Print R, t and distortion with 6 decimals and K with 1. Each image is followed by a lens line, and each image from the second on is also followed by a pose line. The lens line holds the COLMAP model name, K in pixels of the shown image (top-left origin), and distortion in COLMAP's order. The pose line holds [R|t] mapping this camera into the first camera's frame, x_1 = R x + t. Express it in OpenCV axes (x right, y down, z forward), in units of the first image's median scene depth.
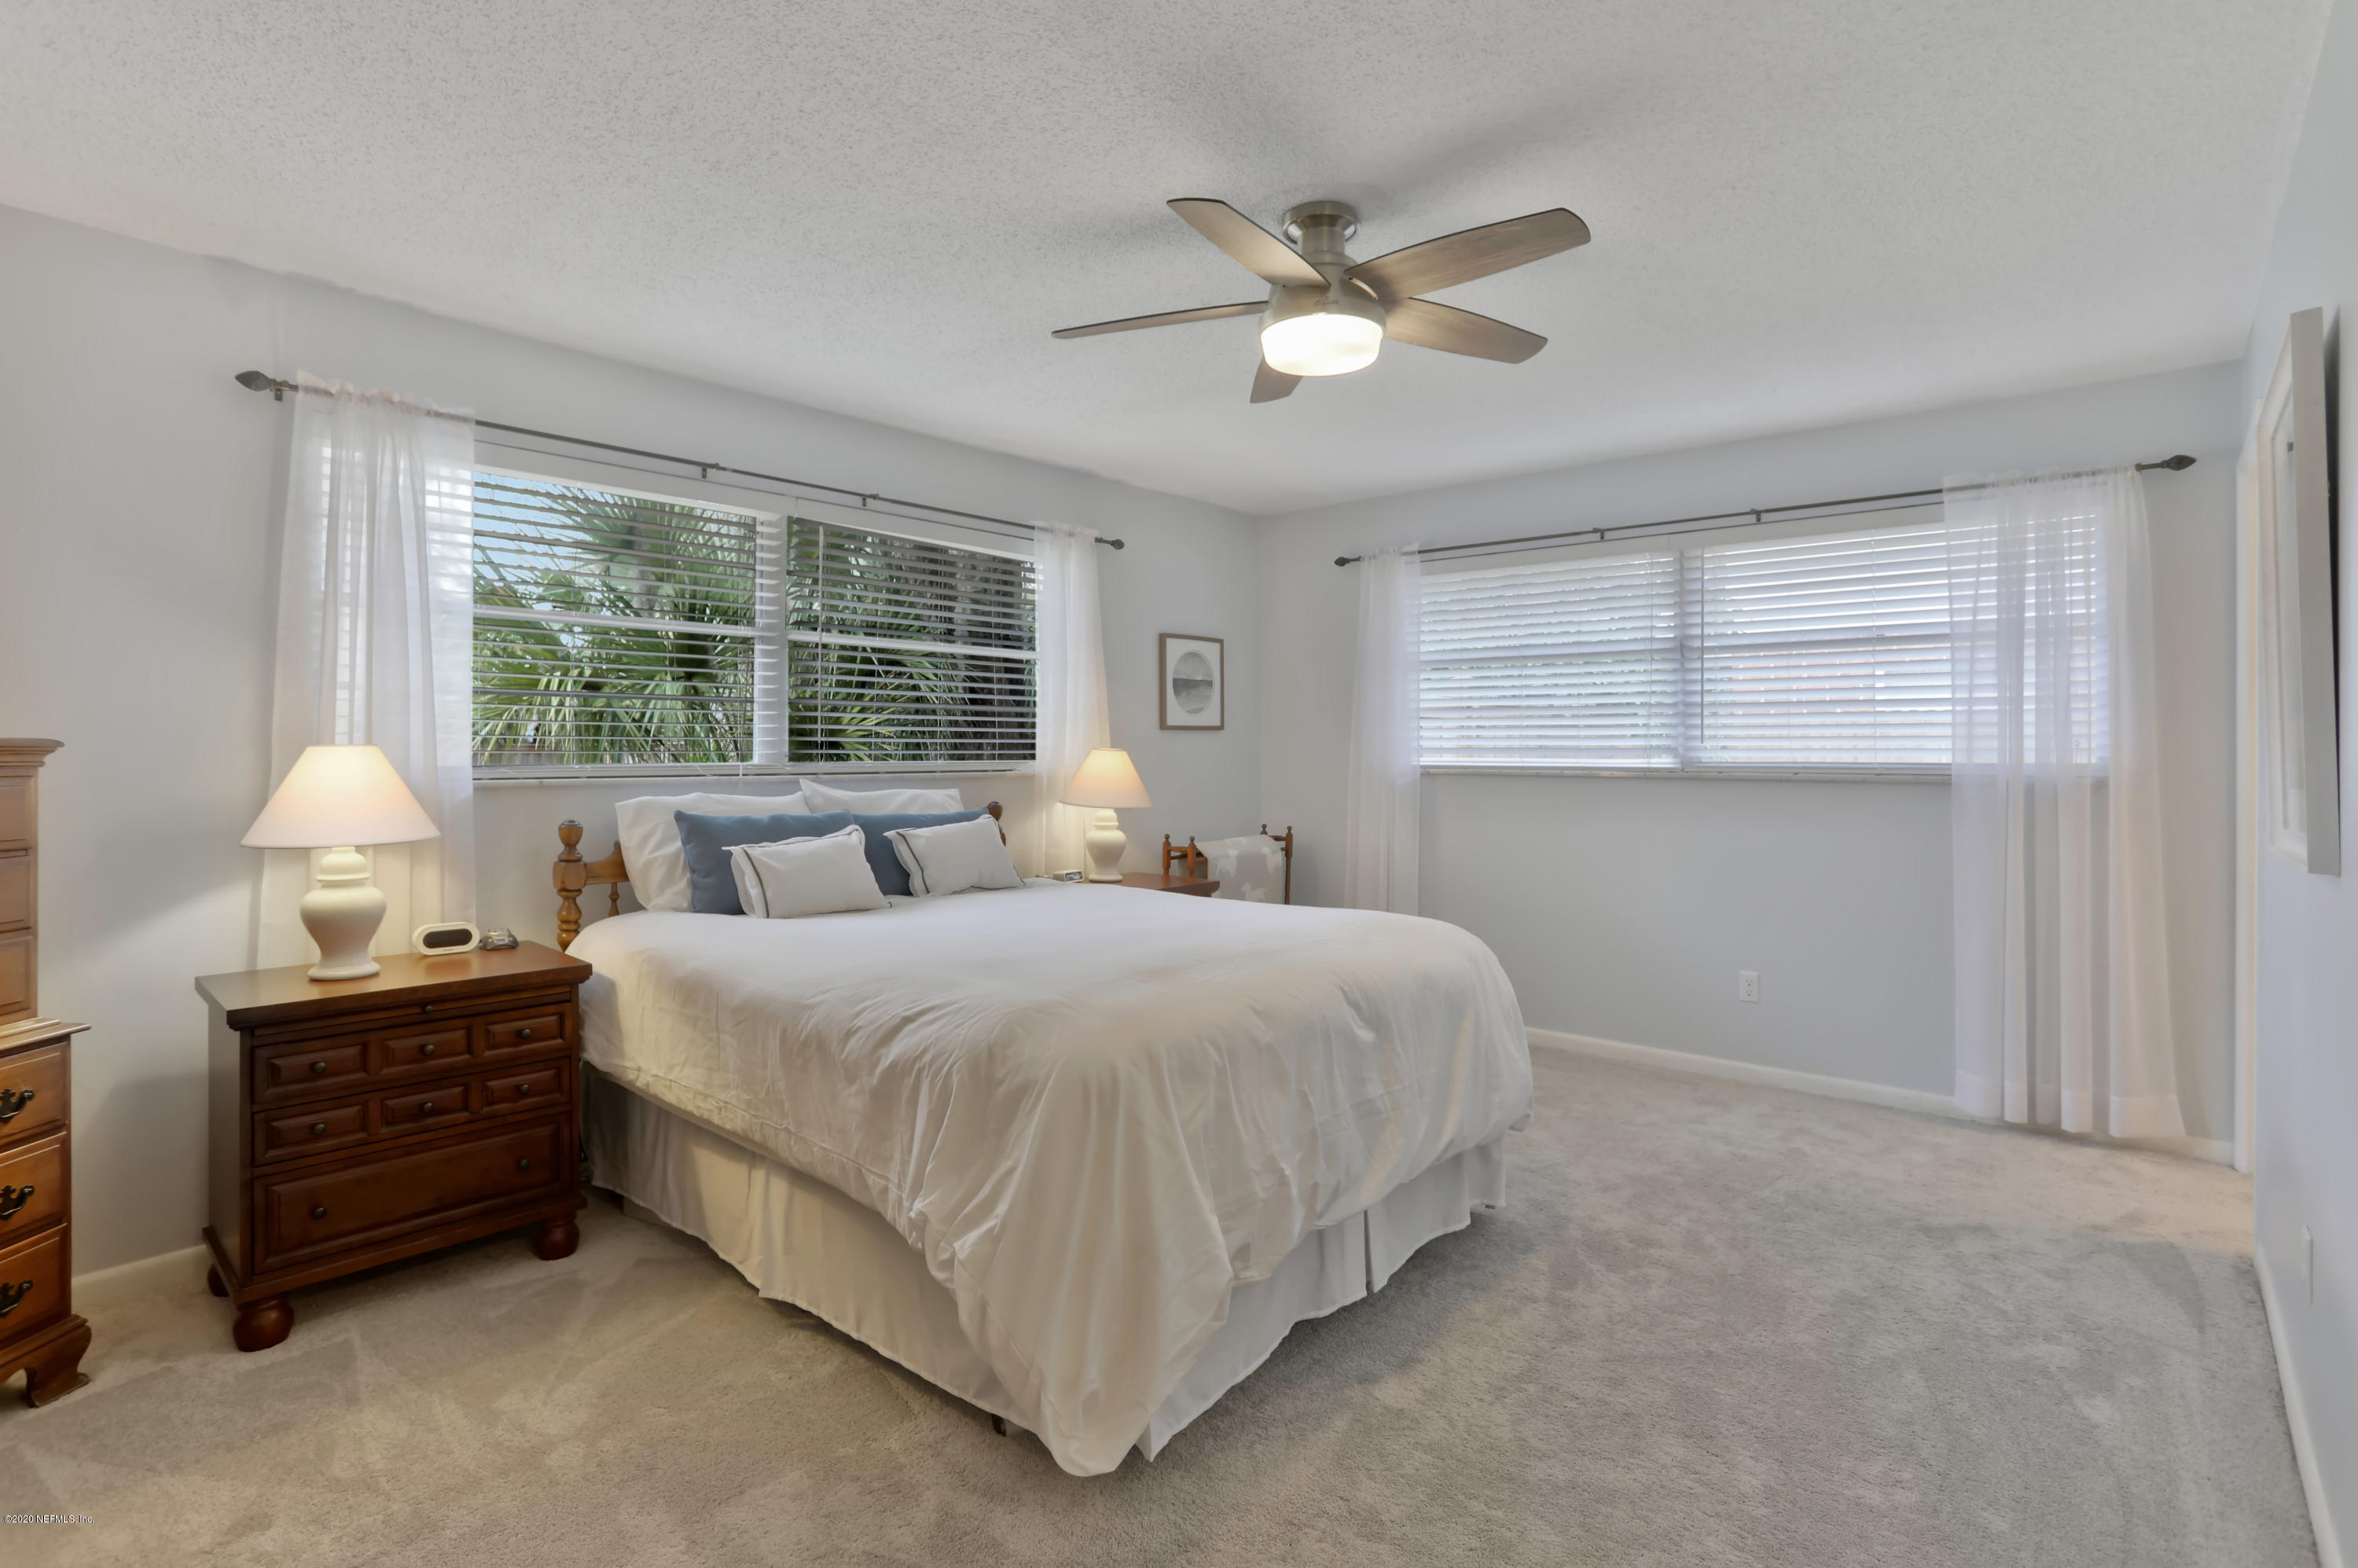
lens RADIAL K [[1143.1, 0, 1177.0], [0, 1143.1, 752.2], [0, 0, 1]] dist [-0.040964, 0.012027]
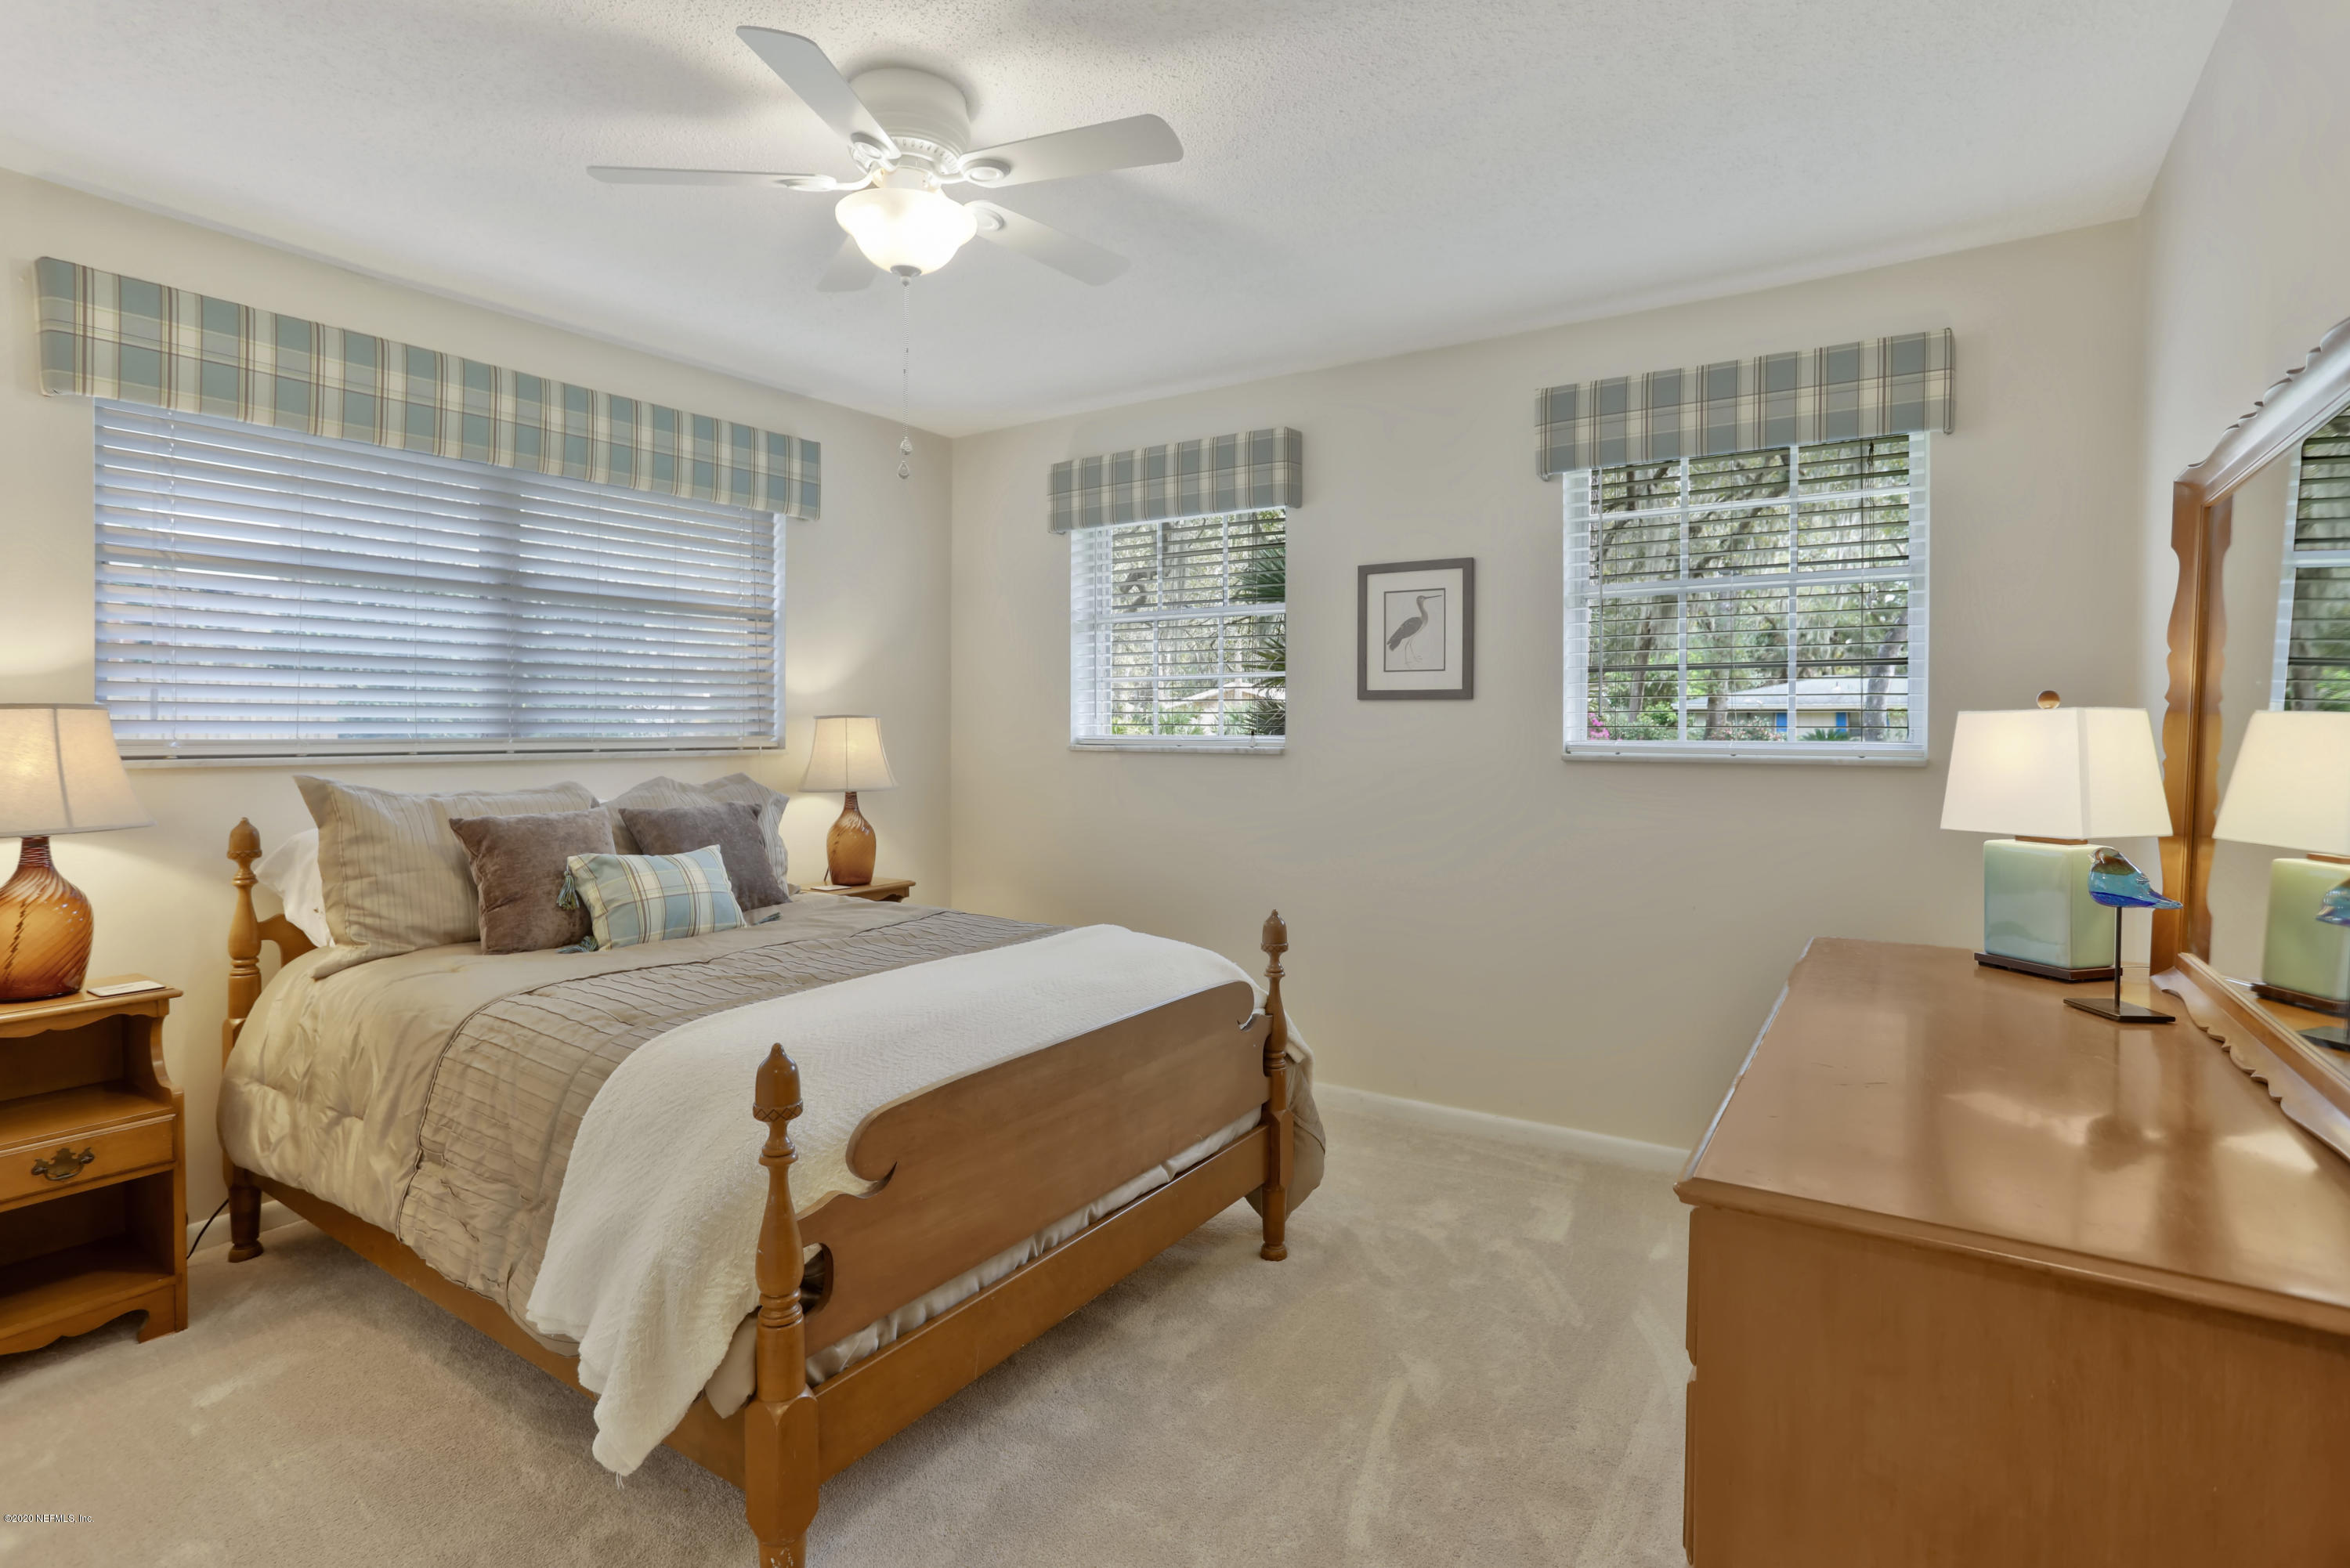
lens RADIAL K [[1139.2, 0, 1173.0], [0, 1139.2, 752.4], [0, 0, 1]] dist [-0.040964, 0.012027]
pose [[-0.136461, -0.023903, 0.990357, -0.337122], [-0.002402, 0.999714, 0.023798, -0.003017], [-0.990643, 0.000869, -0.136479, 0.665700]]
